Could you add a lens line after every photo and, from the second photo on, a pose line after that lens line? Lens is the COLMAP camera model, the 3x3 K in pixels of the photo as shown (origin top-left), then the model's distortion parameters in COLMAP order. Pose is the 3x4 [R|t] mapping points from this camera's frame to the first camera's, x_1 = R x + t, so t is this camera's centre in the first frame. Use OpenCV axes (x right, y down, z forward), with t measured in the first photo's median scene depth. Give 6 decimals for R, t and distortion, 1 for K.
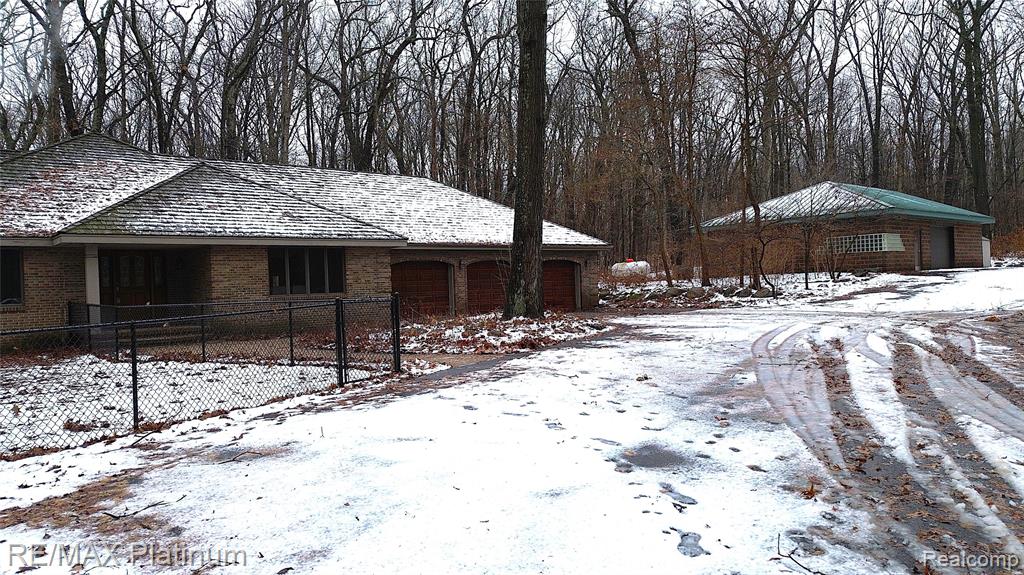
lens RADIAL K [[718.2, 0, 515.5], [0, 718.2, 285.6], [0, 0, 1]] dist [0.084643, -0.086029]
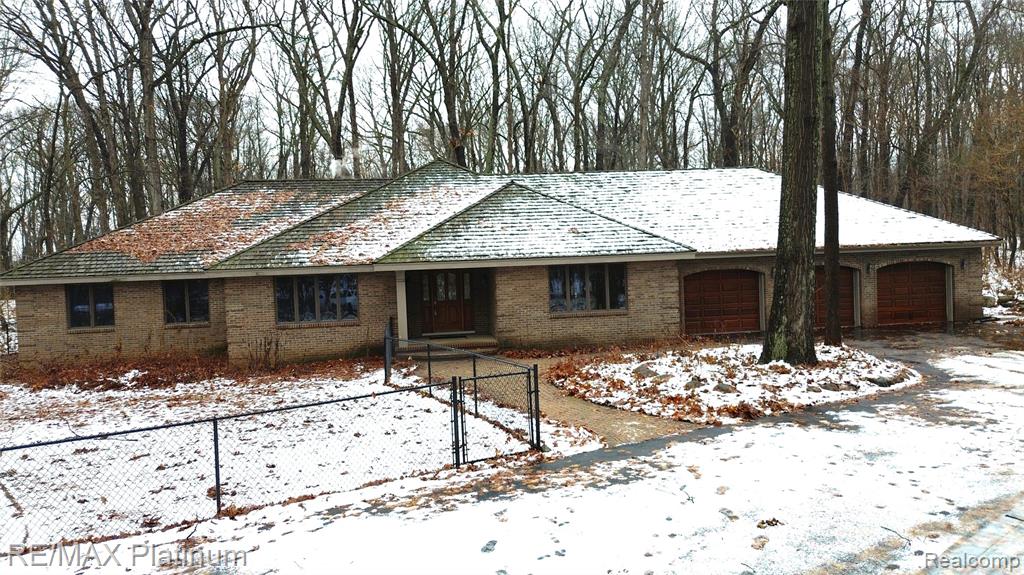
lens RADIAL K [[718.2, 0, 515.5], [0, 718.2, 285.6], [0, 0, 1]] dist [0.084643, -0.086029]
pose [[0.847980, 0.014938, -0.529817, 0.163774], [0.009354, 0.999025, 0.043139, -0.070962], [0.529945, -0.041537, 0.847014, 0.111056]]
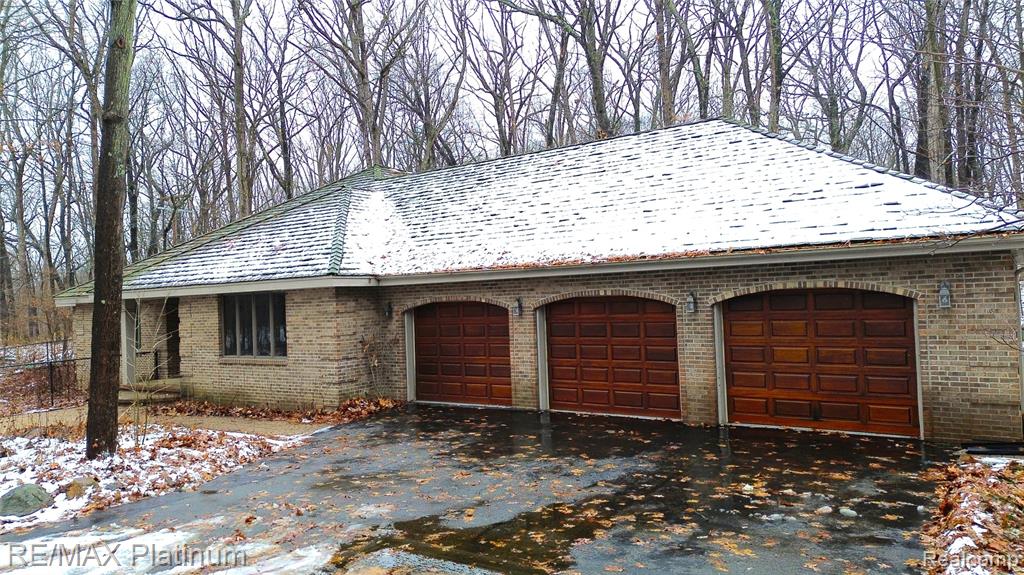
lens RADIAL K [[718.2, 0, 515.5], [0, 718.2, 285.6], [0, 0, 1]] dist [0.084643, -0.086029]
pose [[0.256416, 0.014277, -0.966461, 0.524543], [0.033229, 0.999170, 0.023576, -0.073255], [0.965995, -0.038160, 0.255729, 1.136019]]
